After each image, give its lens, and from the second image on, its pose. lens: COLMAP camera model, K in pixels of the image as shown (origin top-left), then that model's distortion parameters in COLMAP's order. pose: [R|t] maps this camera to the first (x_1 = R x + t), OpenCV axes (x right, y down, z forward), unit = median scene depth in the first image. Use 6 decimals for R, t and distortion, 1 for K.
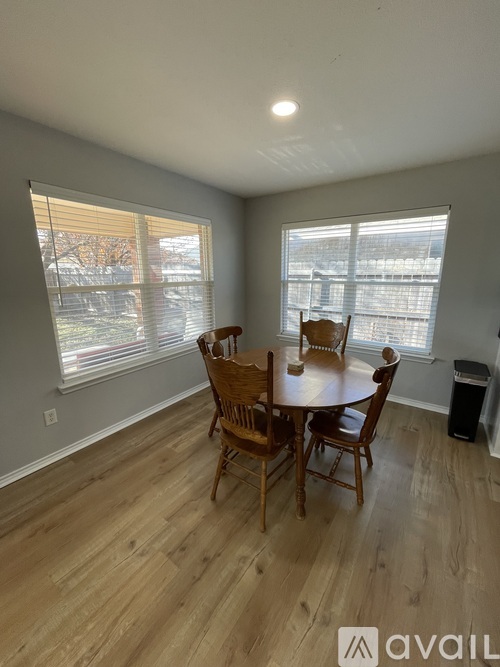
lens RADIAL K [[269.8, 0, 250.0], [0, 269.8, 333.5], [0, 0, 1]] dist [-0.001096, -0.000159]
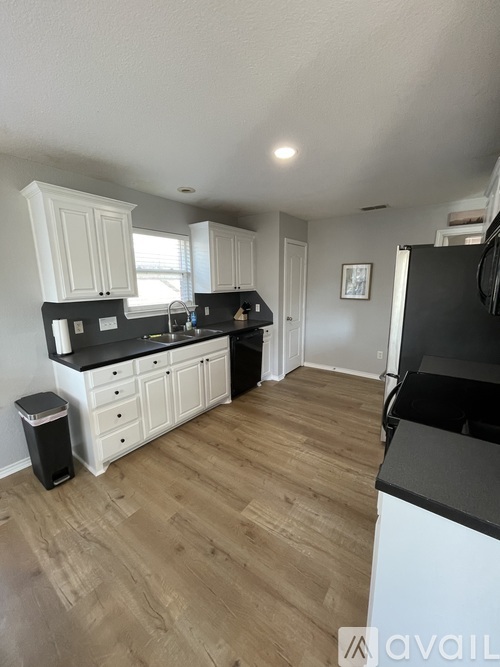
lens RADIAL K [[269.8, 0, 250.0], [0, 269.8, 333.5], [0, 0, 1]] dist [-0.001096, -0.000159]
pose [[0.020601, -0.190022, 0.981564, 0.048214], [0.230624, 0.956198, 0.180271, -0.085058], [-0.972825, 0.222658, 0.063523, 0.277547]]
